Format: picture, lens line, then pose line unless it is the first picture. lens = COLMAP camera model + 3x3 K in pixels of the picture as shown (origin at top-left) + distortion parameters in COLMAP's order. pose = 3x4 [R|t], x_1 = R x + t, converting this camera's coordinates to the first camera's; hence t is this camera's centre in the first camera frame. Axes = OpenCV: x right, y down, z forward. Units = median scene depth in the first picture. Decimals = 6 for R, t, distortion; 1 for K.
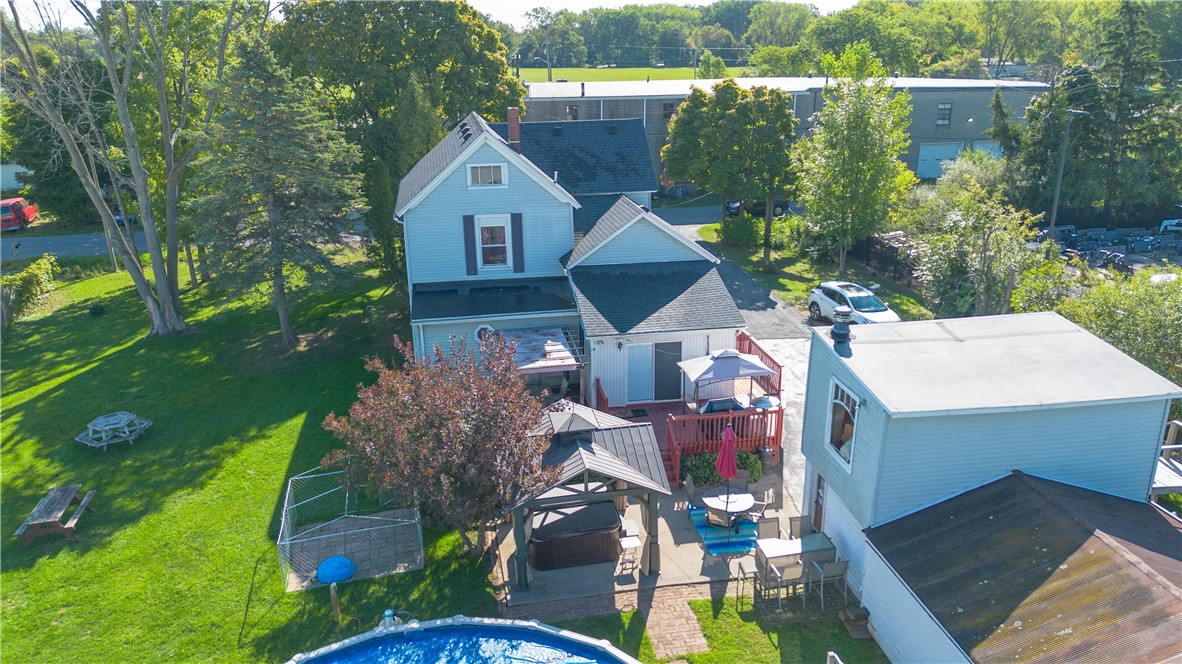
lens RADIAL K [[825.7, 0, 594.6], [0, 825.7, 335.4], [0, 0, 1]] dist [0.084648, -0.101319]
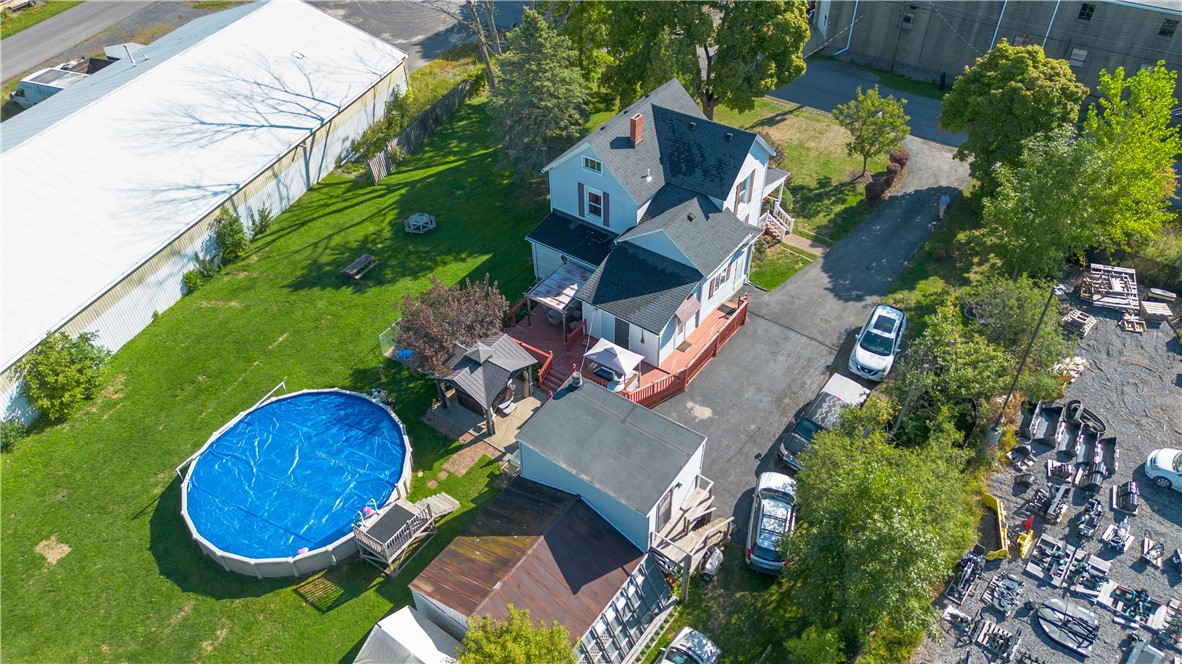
lens RADIAL K [[825.7, 0, 594.6], [0, 825.7, 335.4], [0, 0, 1]] dist [0.084648, -0.101319]
pose [[0.699295, 0.481316, -0.528509, 0.899624], [-0.227871, 0.850871, 0.473386, -0.701799], [0.677540, -0.210605, 0.704688, -0.156144]]
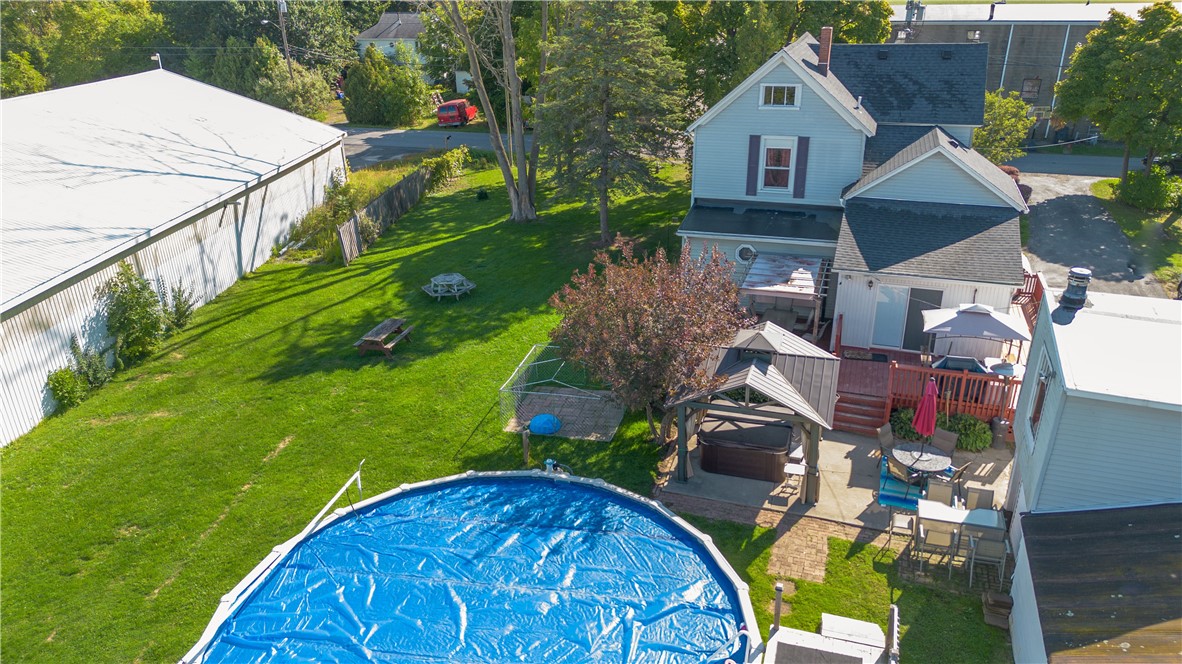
lens RADIAL K [[825.7, 0, 594.6], [0, 825.7, 335.4], [0, 0, 1]] dist [0.084648, -0.101319]
pose [[0.876492, 0.189386, -0.442600, 0.186198], [-0.153036, 0.981291, 0.116827, 0.006890], [0.456445, -0.034664, 0.889076, -0.003698]]
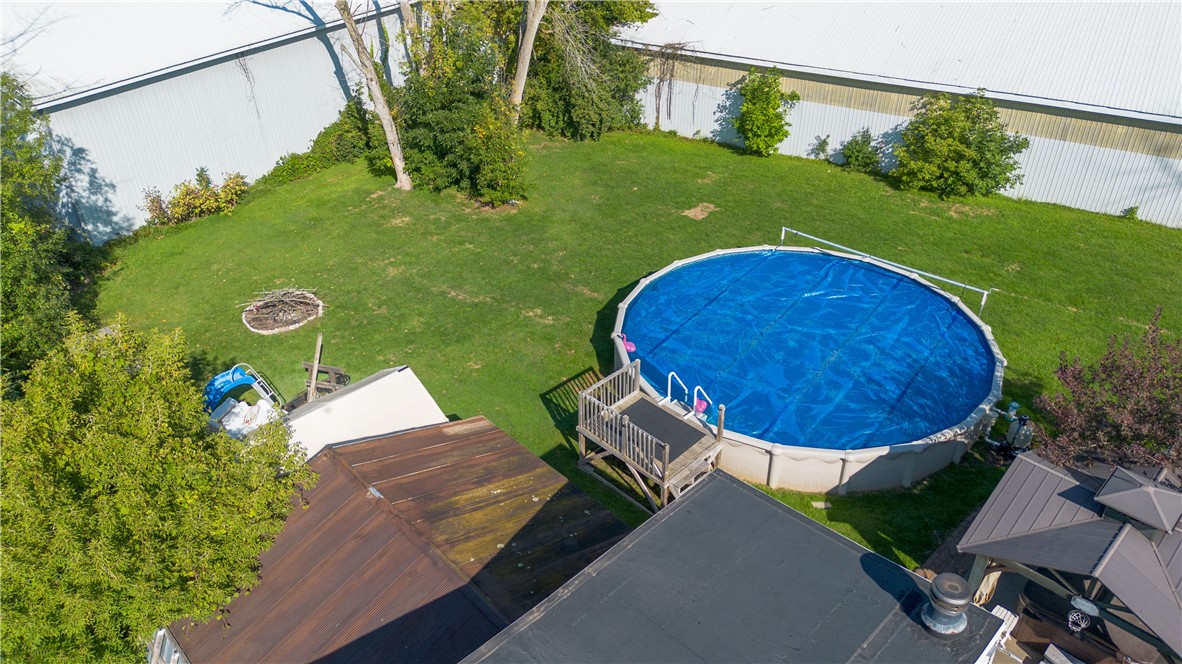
lens RADIAL K [[825.7, 0, 594.6], [0, 825.7, 335.4], [0, 0, 1]] dist [0.084648, -0.101319]
pose [[-0.831980, 0.321779, -0.451960, 0.454641], [-0.159423, 0.641615, 0.750276, -0.313676], [0.531408, 0.696267, -0.482512, 0.747232]]
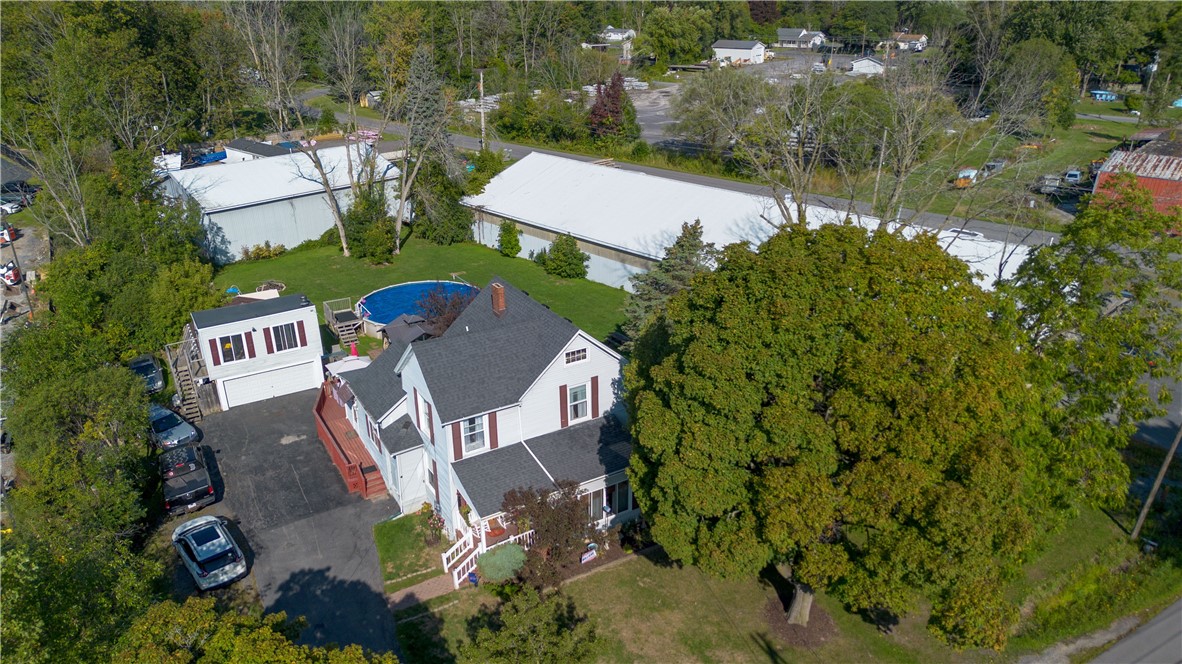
lens RADIAL K [[825.7, 0, 594.6], [0, 825.7, 335.4], [0, 0, 1]] dist [0.084648, -0.101319]
pose [[-0.935245, 0.153108, -0.319177, 0.221622], [-0.100311, 0.750054, 0.653725, -1.250185], [0.339491, 0.643410, -0.686126, 2.299161]]
